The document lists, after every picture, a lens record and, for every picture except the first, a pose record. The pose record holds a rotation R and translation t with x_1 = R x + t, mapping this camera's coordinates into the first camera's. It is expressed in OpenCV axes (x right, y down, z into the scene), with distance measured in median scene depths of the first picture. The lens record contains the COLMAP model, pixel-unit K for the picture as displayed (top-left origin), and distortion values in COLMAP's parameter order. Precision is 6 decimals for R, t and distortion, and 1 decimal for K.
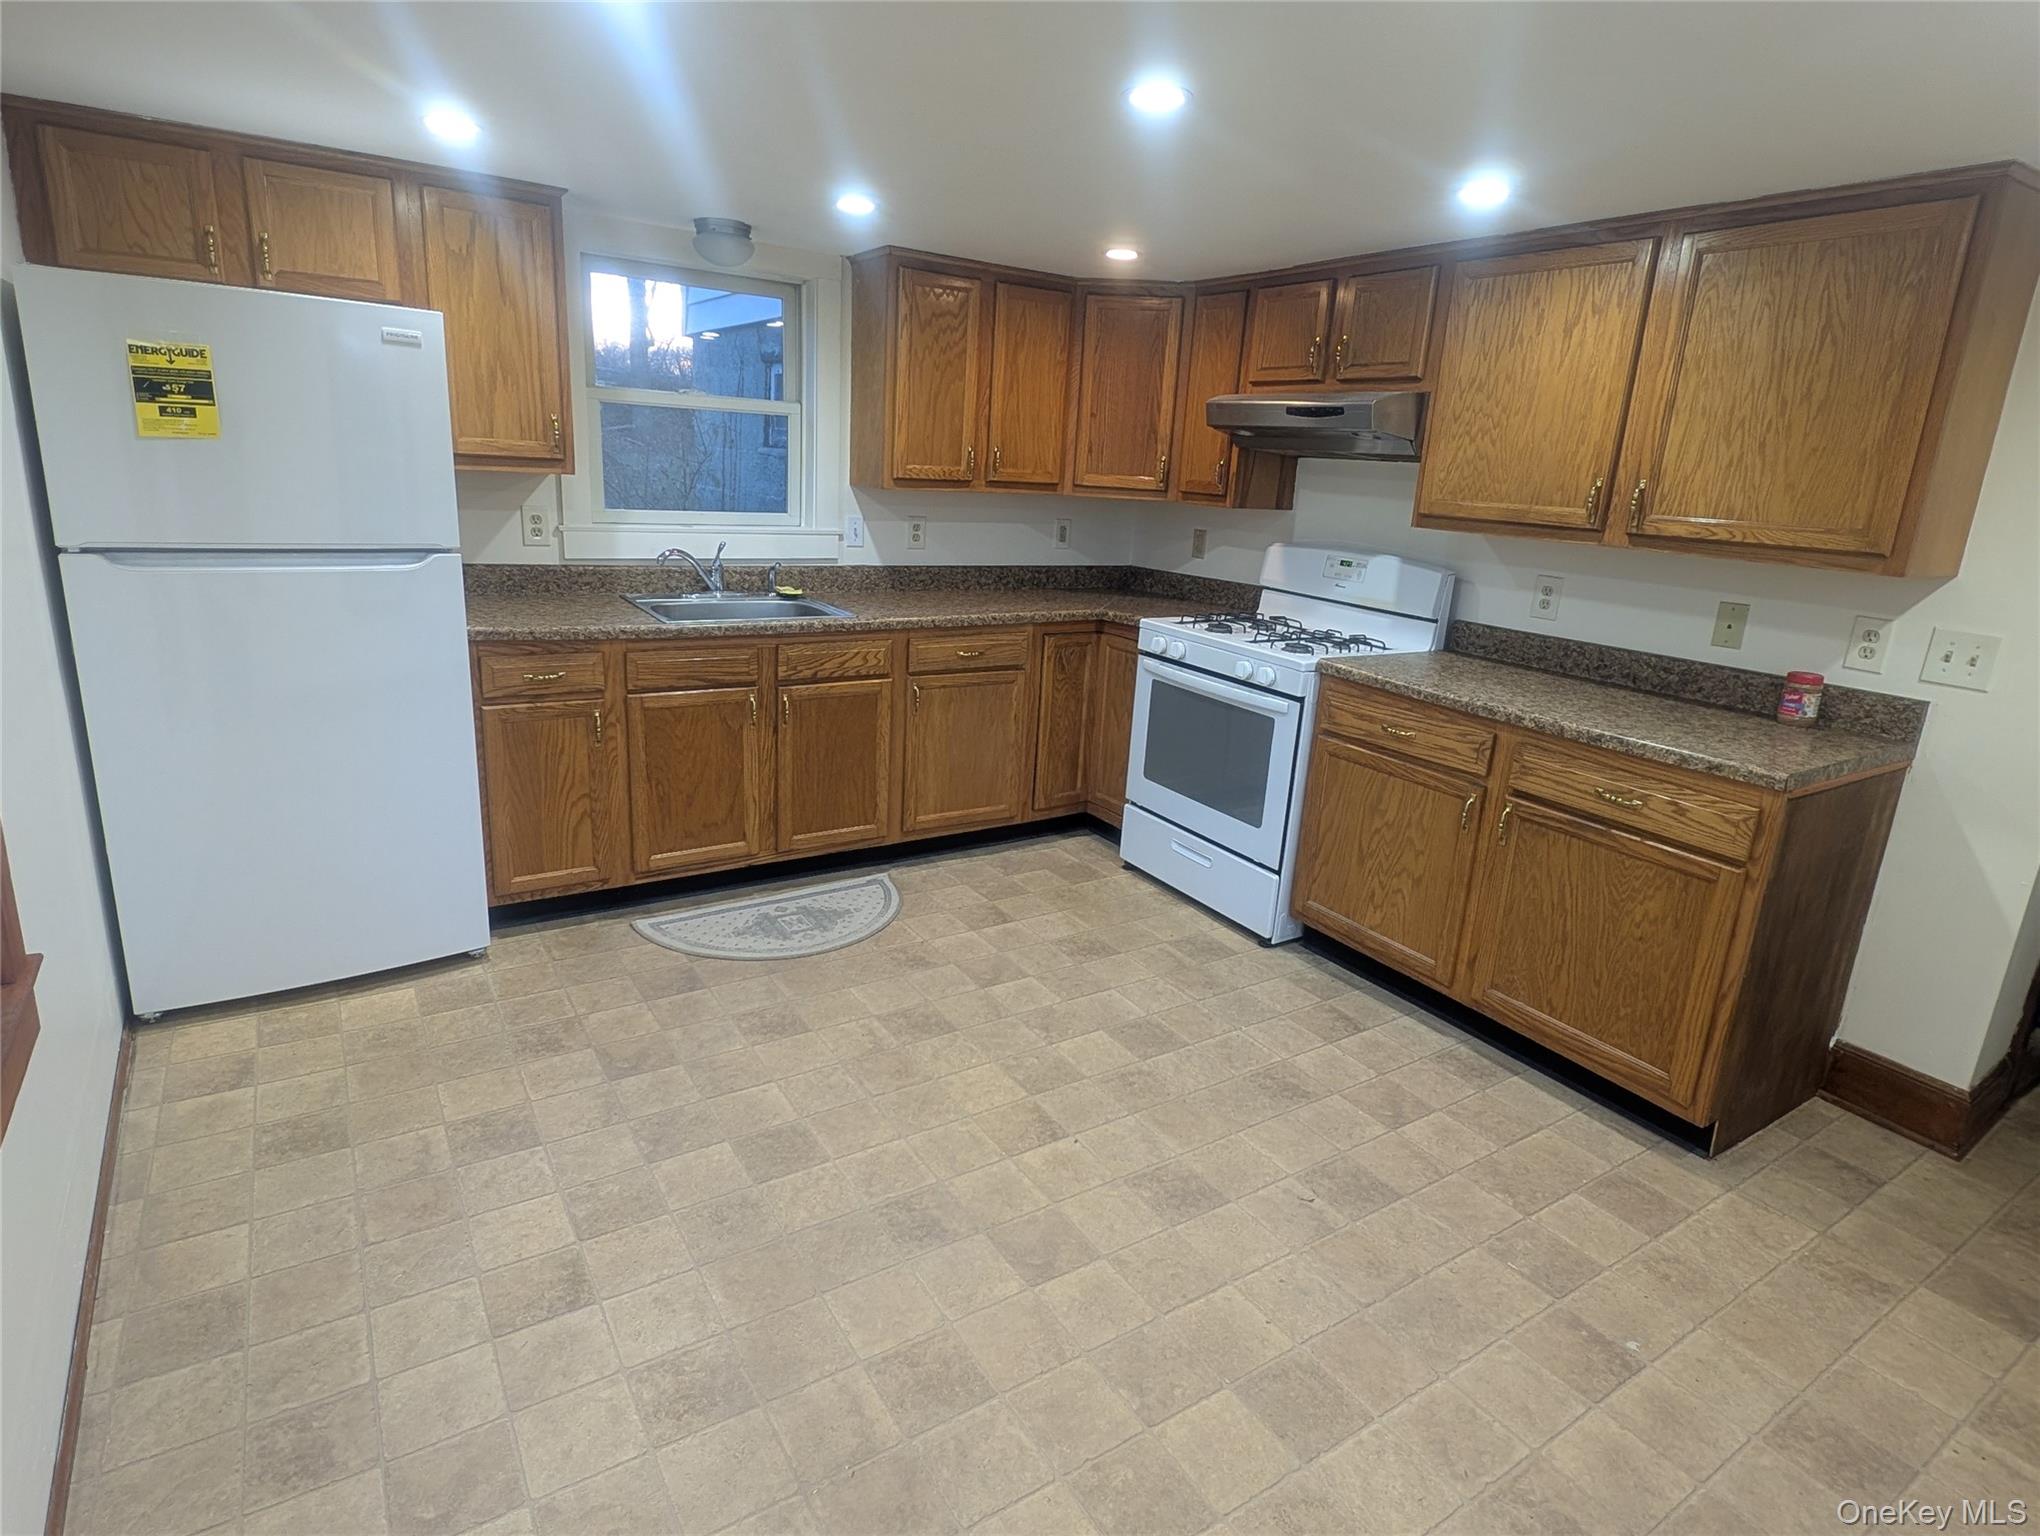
lens RADIAL K [[1095.1, 0, 1024.3], [0, 1095.1, 760.1], [0, 0, 1]] dist [0.013768, 0.000272]
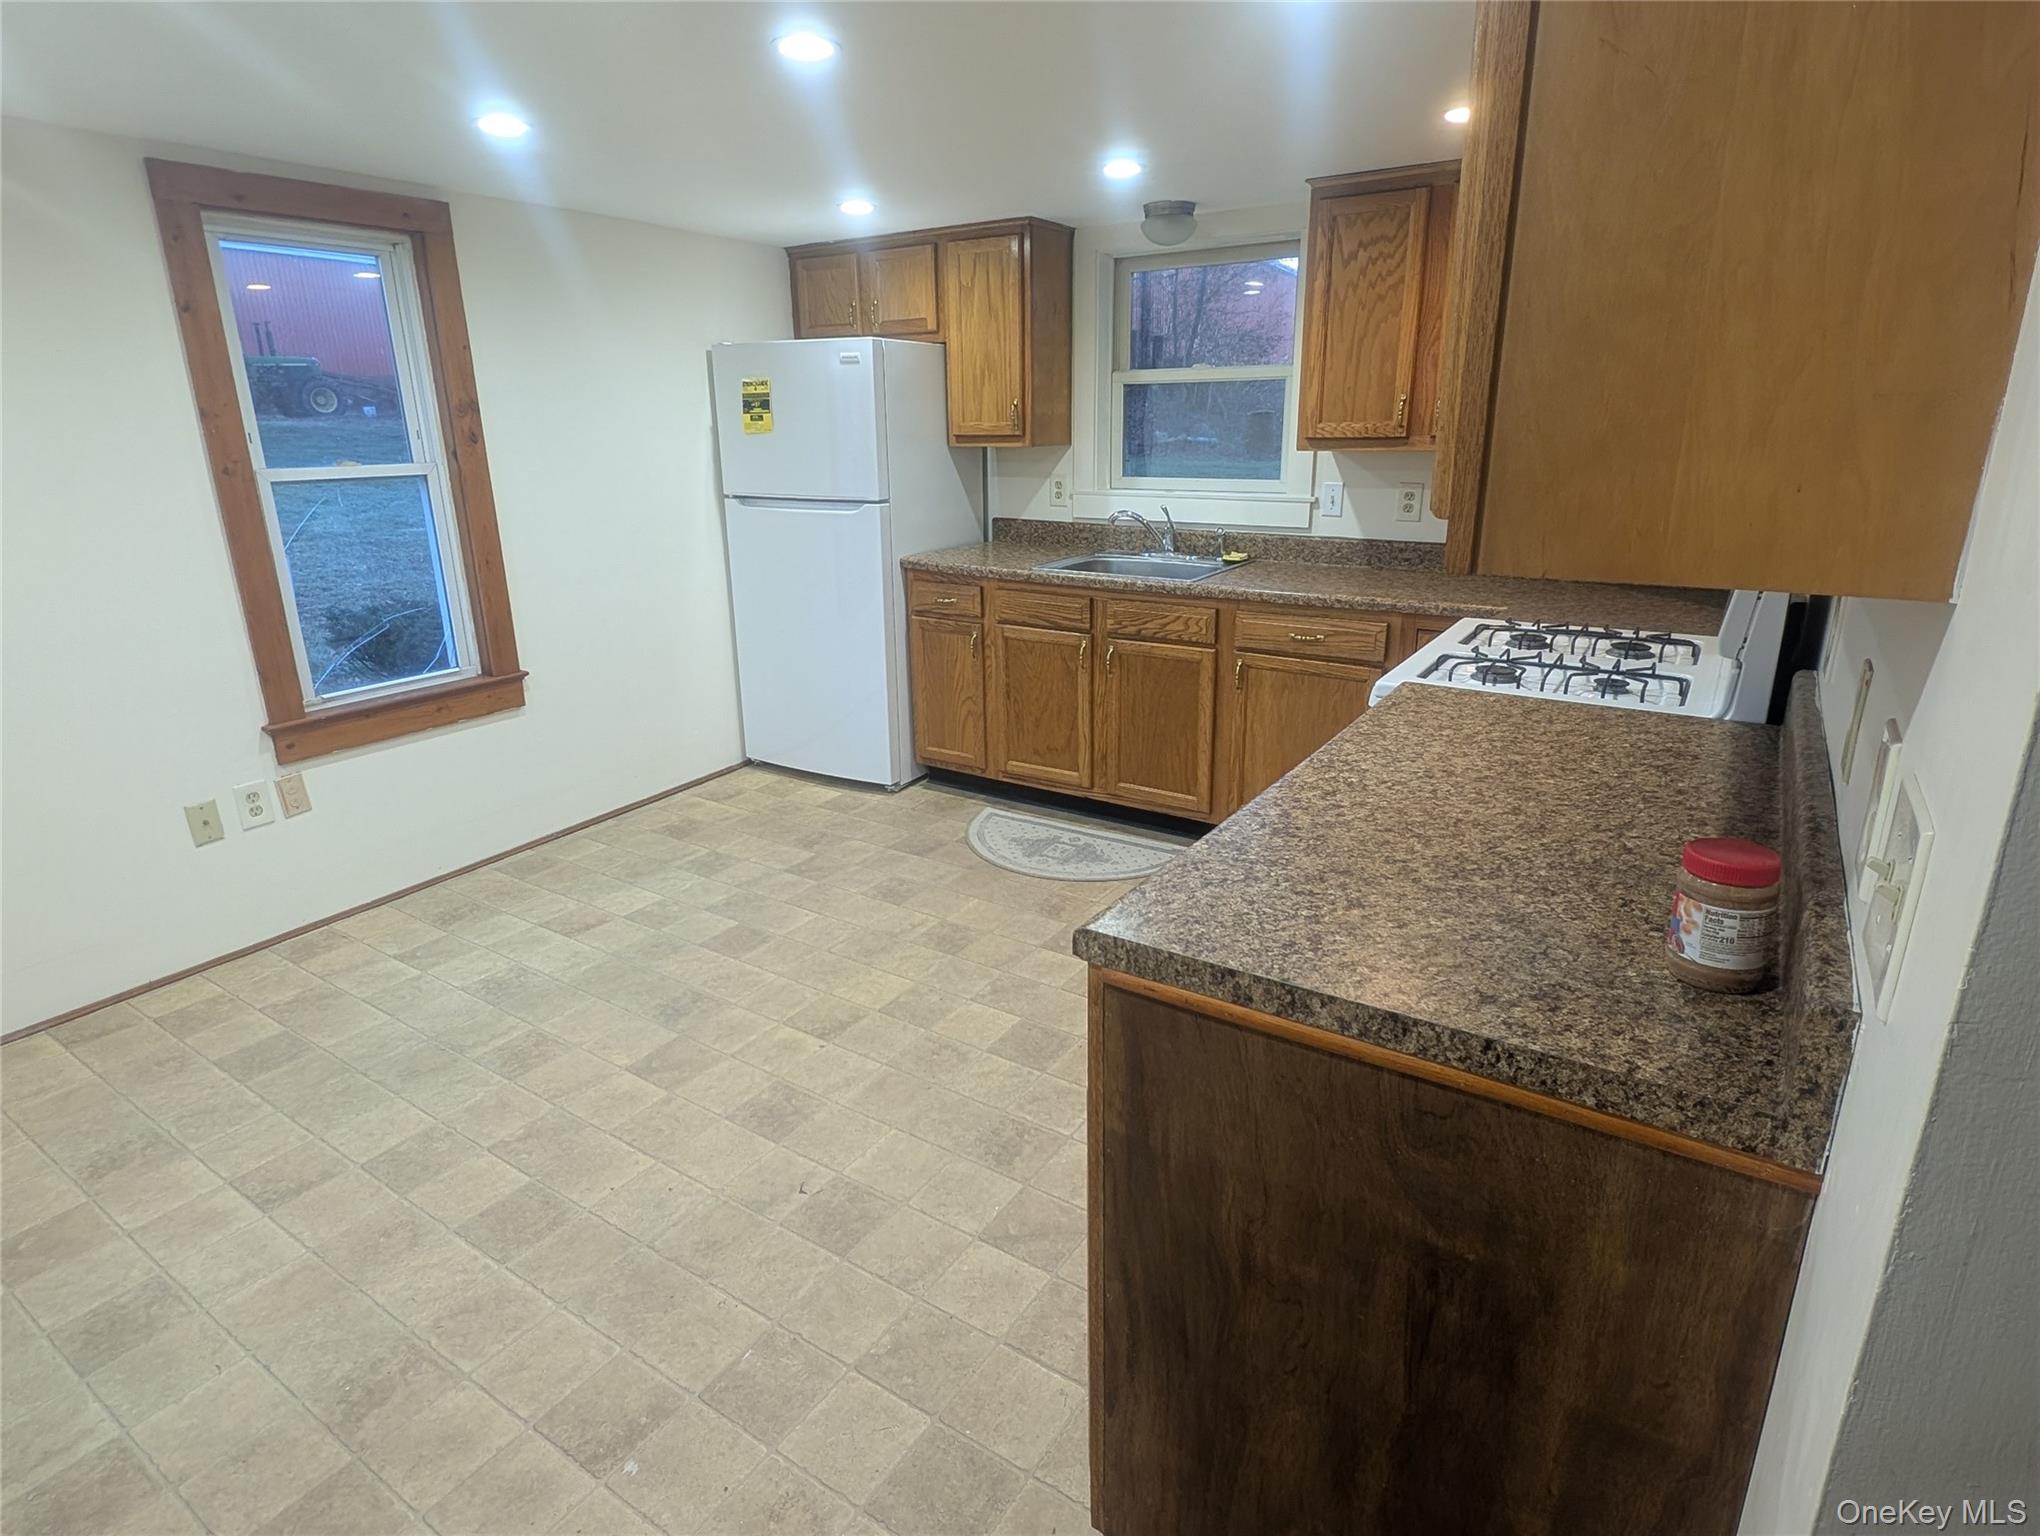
lens RADIAL K [[1095.1, 0, 1022.5], [0, 1095.1, 763.6], [0, 0, 1]] dist [0.013768, 0.000272]
pose [[0.388521, 0.219725, -0.894859, 0.747115], [-0.213046, 0.966259, 0.144758, -0.087549], [0.896472, 0.134405, 0.422224, 0.495400]]
